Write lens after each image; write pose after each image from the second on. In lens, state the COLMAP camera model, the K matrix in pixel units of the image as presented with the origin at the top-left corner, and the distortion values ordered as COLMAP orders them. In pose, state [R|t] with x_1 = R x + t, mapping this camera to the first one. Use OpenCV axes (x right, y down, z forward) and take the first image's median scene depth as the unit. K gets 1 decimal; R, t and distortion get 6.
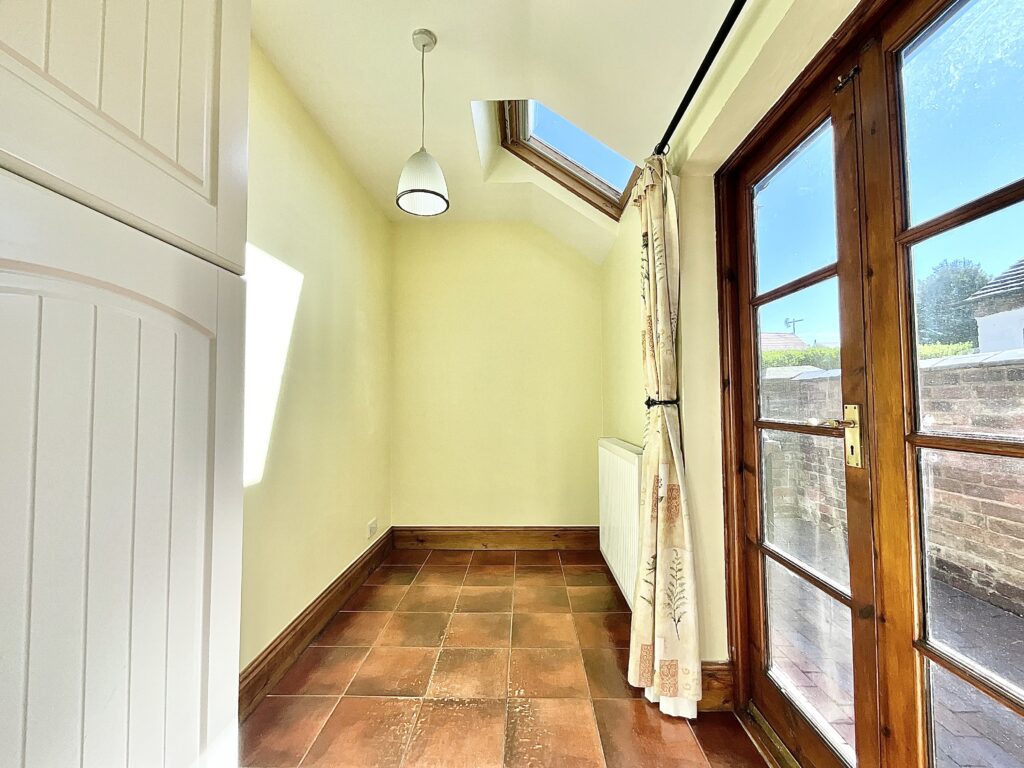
lens RADIAL K [[420.7, 0, 512.6], [0, 420.7, 384.5], [0, 0, 1]] dist [-0.001525, -0.001494]
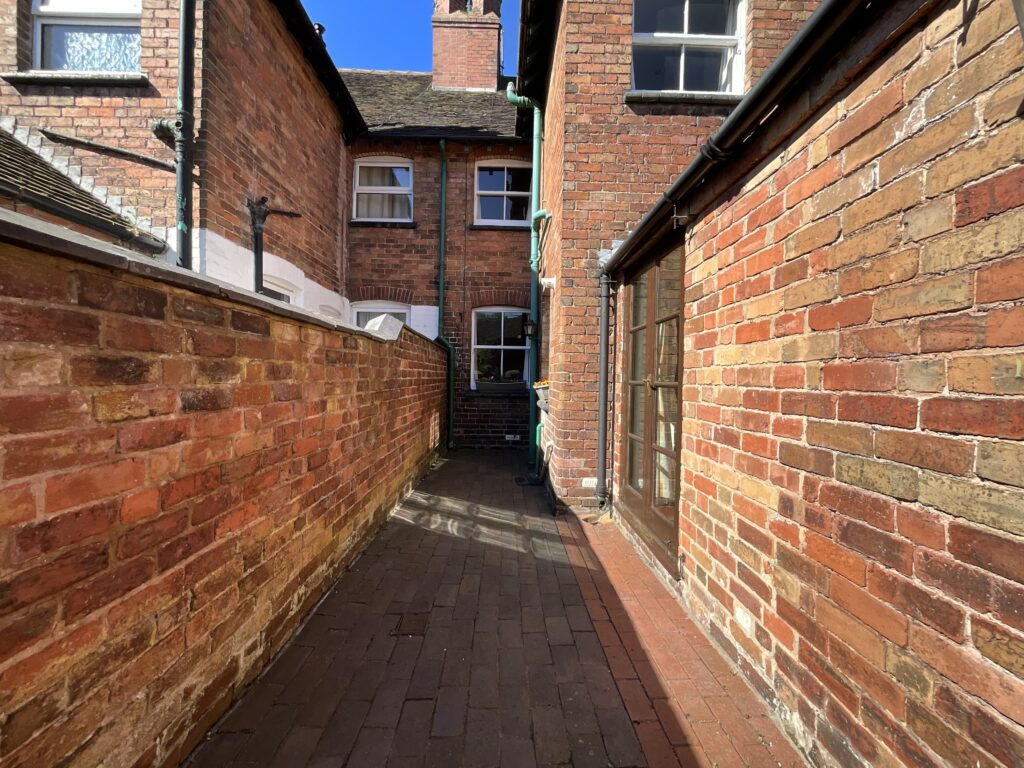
lens RADIAL K [[420.7, 0, 510.3], [0, 420.7, 383.6], [0, 0, 1]] dist [-0.001525, -0.001494]
pose [[-0.999115, -0.007555, -0.041383, 0.749266], [-0.006149, 0.999403, -0.034007, 0.079316], [0.041616, -0.033723, -0.998564, 1.483085]]
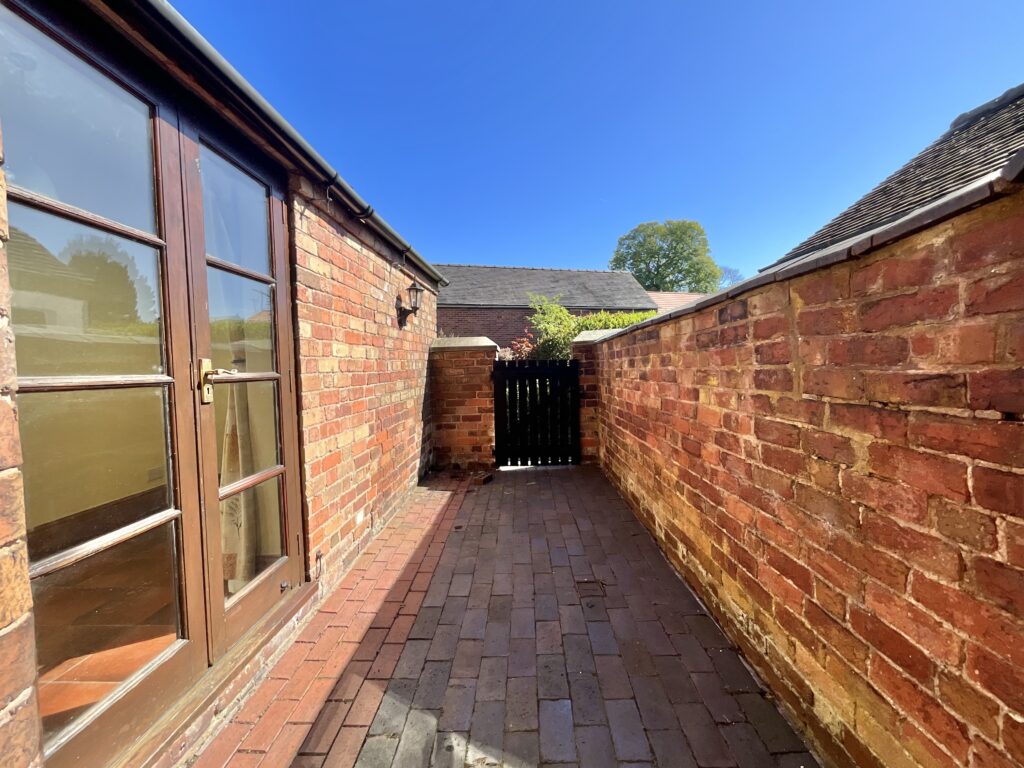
lens RADIAL K [[420.7, 0, 512.1], [0, 420.7, 384.3], [0, 0, 1]] dist [-0.001525, -0.001494]
pose [[0.999921, -0.012552, 0.000908, 0.738666], [0.012421, 0.995963, 0.088905, 0.003158], [-0.002020, -0.088887, 0.996040, -0.160402]]
